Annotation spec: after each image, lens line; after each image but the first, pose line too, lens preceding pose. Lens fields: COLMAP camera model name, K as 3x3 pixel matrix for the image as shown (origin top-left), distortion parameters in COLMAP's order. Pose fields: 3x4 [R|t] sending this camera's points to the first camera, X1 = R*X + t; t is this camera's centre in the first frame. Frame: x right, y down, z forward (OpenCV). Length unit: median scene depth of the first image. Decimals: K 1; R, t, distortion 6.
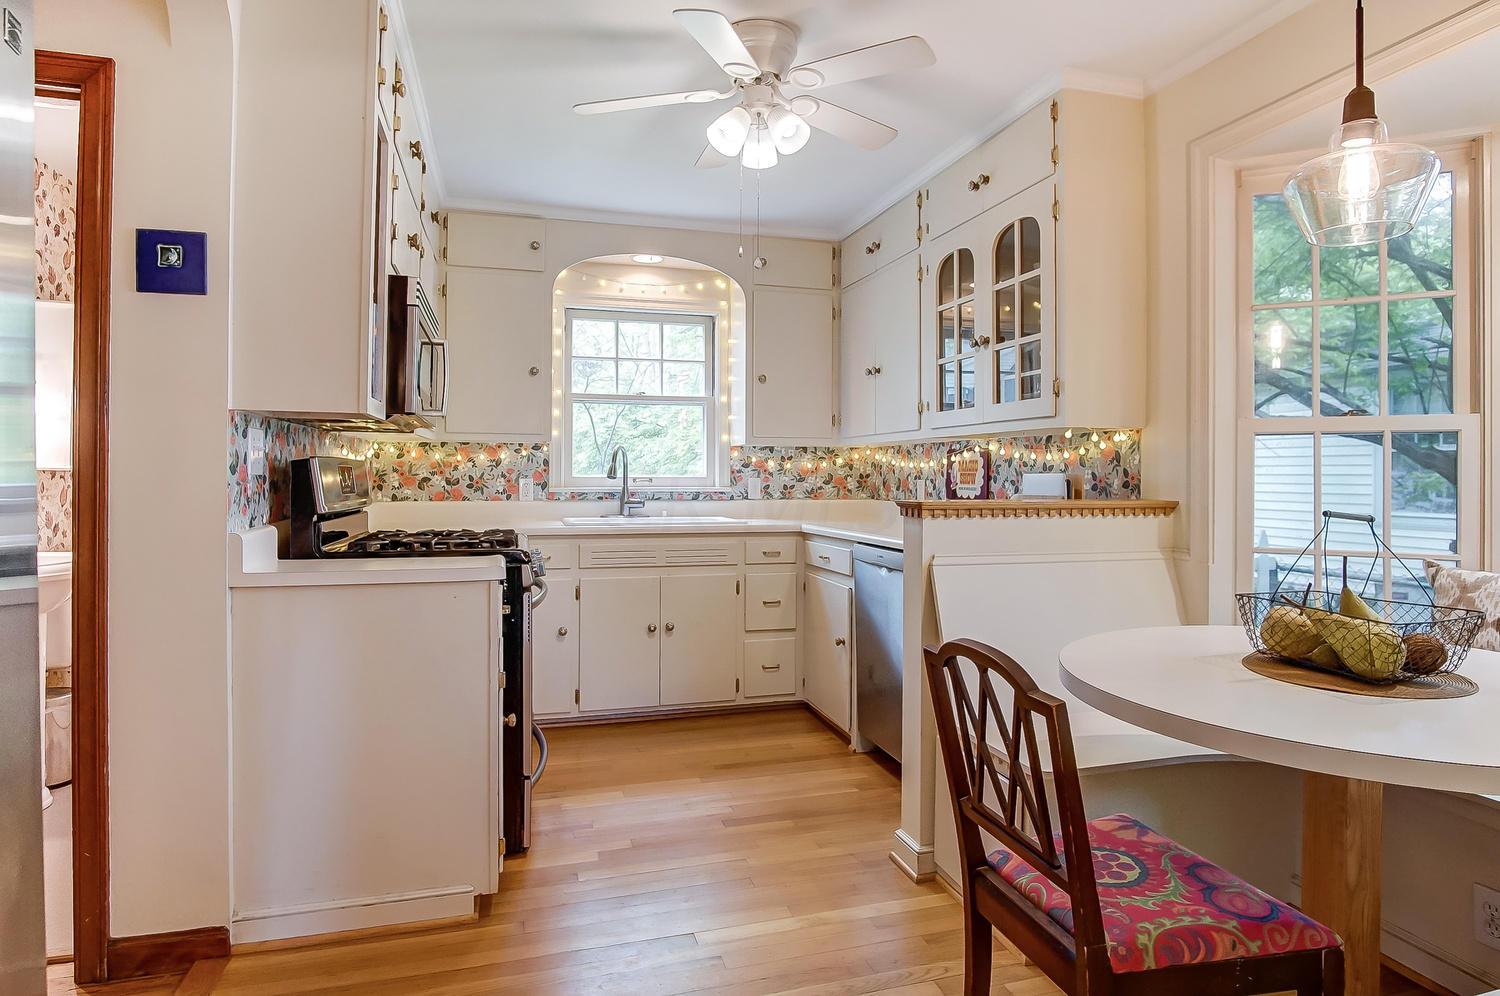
lens RADIAL K [[810.4, 0, 749.1], [0, 810.4, 485.1], [0, 0, 1]] dist [-0.025685, 0.001441]
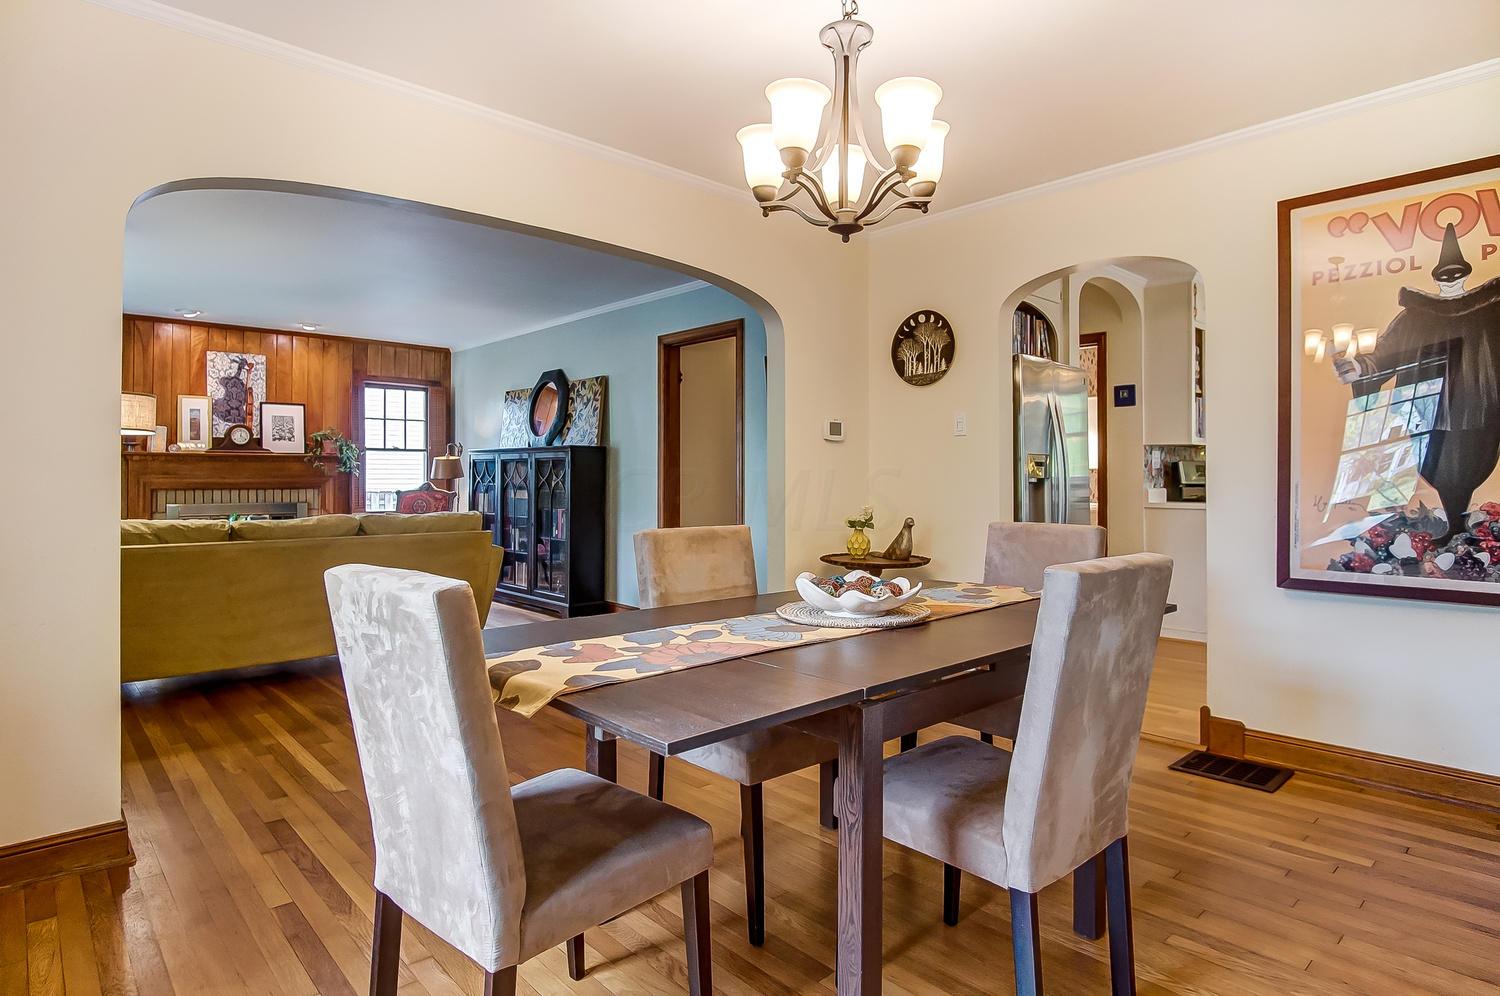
lens RADIAL K [[810.4, 0, 750.7], [0, 810.4, 485.7], [0, 0, 1]] dist [-0.025685, 0.001441]
pose [[0.435879, -0.006963, -0.899978, 1.278166], [0.006396, 0.999969, -0.004639, 0.052253], [0.899982, -0.003734, 0.435910, -1.457474]]
